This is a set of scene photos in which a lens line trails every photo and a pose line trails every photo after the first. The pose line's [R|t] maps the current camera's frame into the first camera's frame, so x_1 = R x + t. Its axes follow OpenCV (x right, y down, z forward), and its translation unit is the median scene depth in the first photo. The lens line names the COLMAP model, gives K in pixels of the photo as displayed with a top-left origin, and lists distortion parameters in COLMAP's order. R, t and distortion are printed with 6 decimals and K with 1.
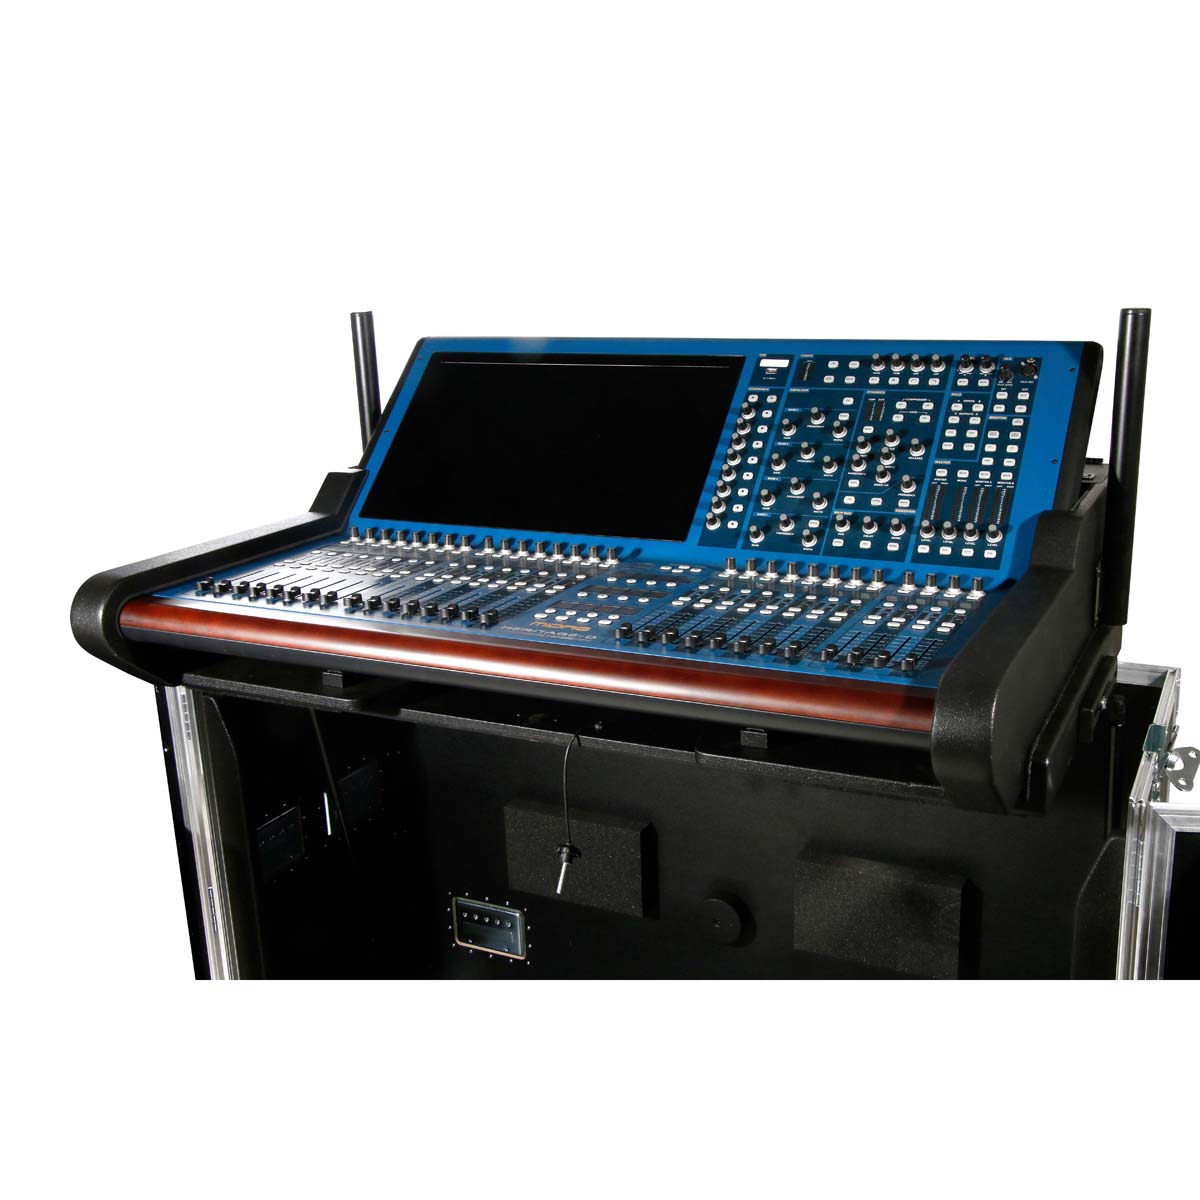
lens RADIAL K [[1341.2, 0, 631.8], [0, 1341.2, 622.5], [0, 0, 1]] dist [-0.020535, 0.010855]
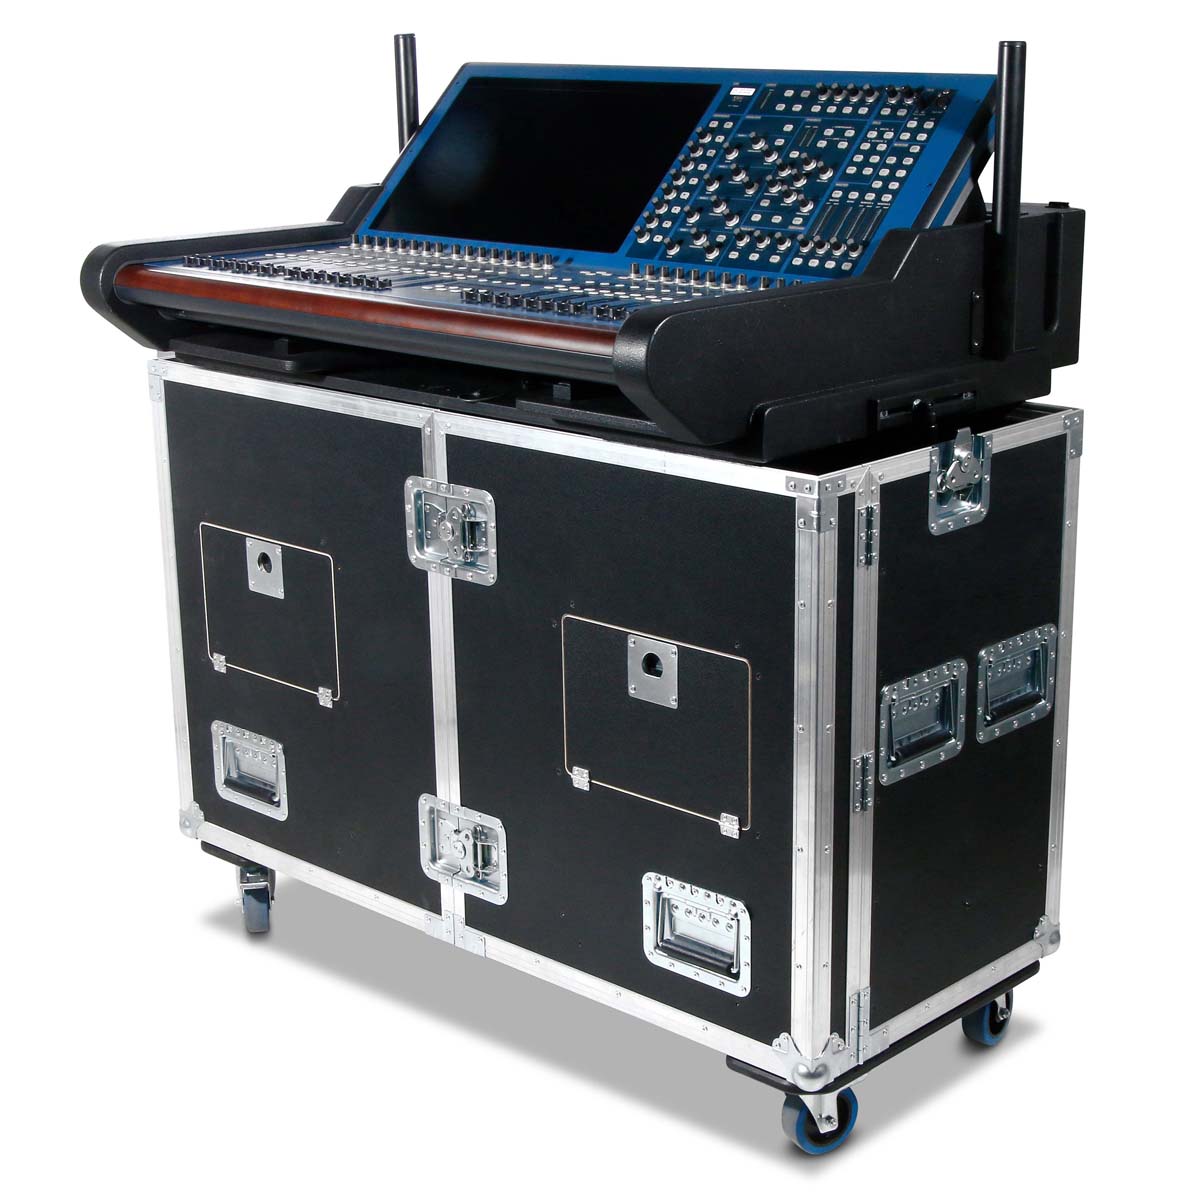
lens RADIAL K [[2227.9, 0, 600.0], [0, 2227.9, 600.0], [0, 0, 1]] dist [-0.012609, -0.113218]
pose [[0.951700, 0.100758, -0.290027, 0.567298], [-0.102132, 0.994716, 0.010434, 0.196298], [0.289546, 0.019691, 0.956961, -0.683756]]
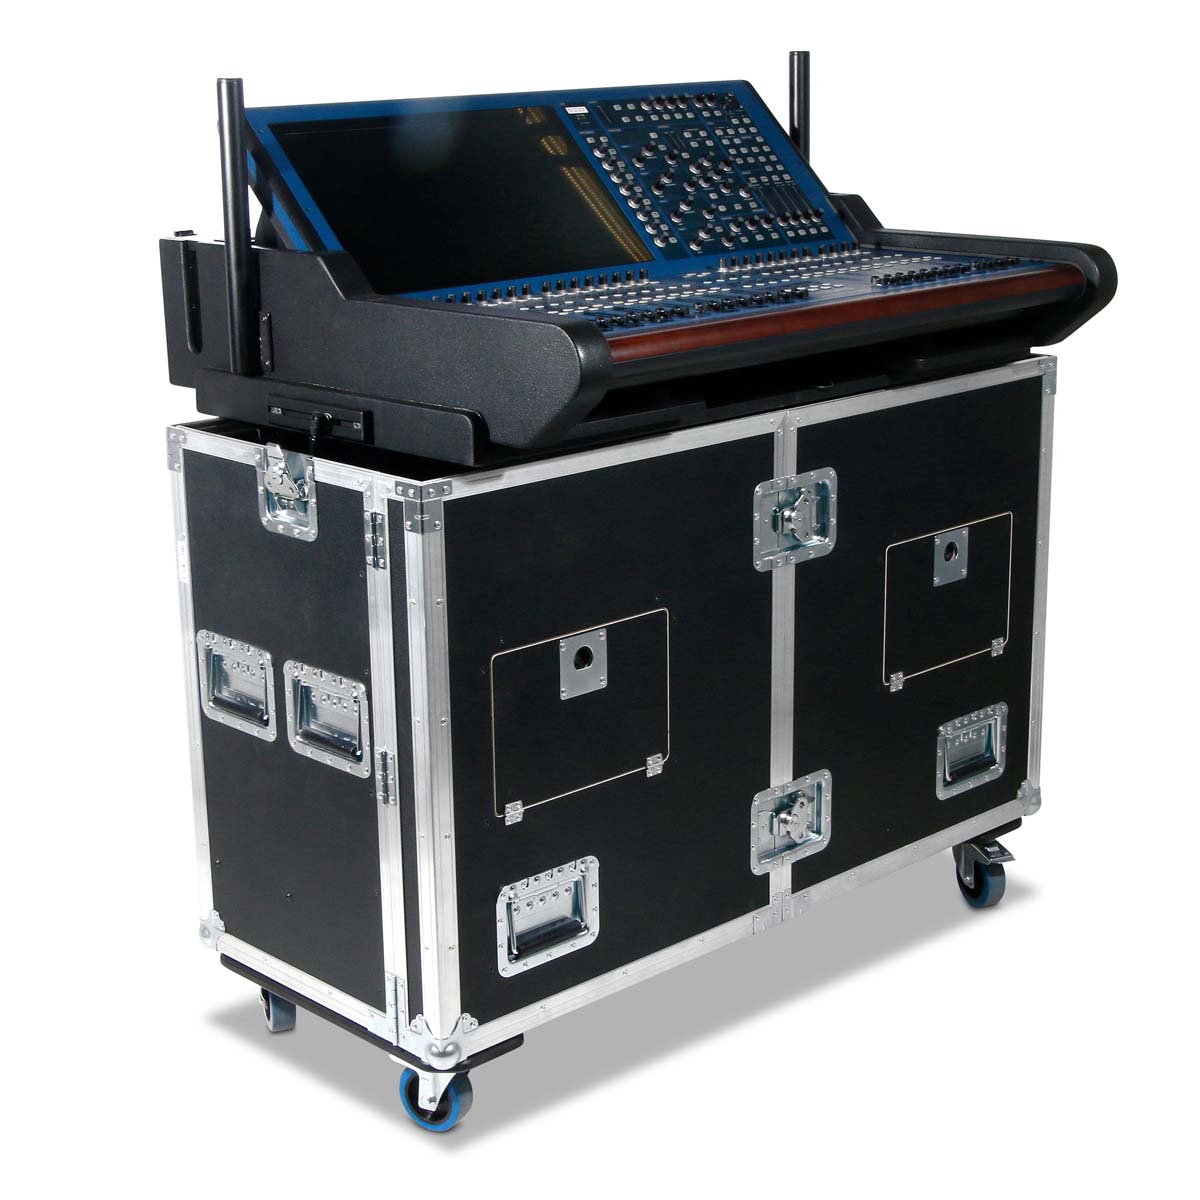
lens RADIAL K [[2227.9, 0, 600.0], [0, 2227.9, 600.0], [0, 0, 1]] dist [-0.012609, -0.113218]
pose [[0.355174, -0.221577, 0.908160, -1.758636], [0.269664, 0.954487, 0.127417, -0.038078], [-0.895060, 0.199643, 0.398760, 0.350114]]
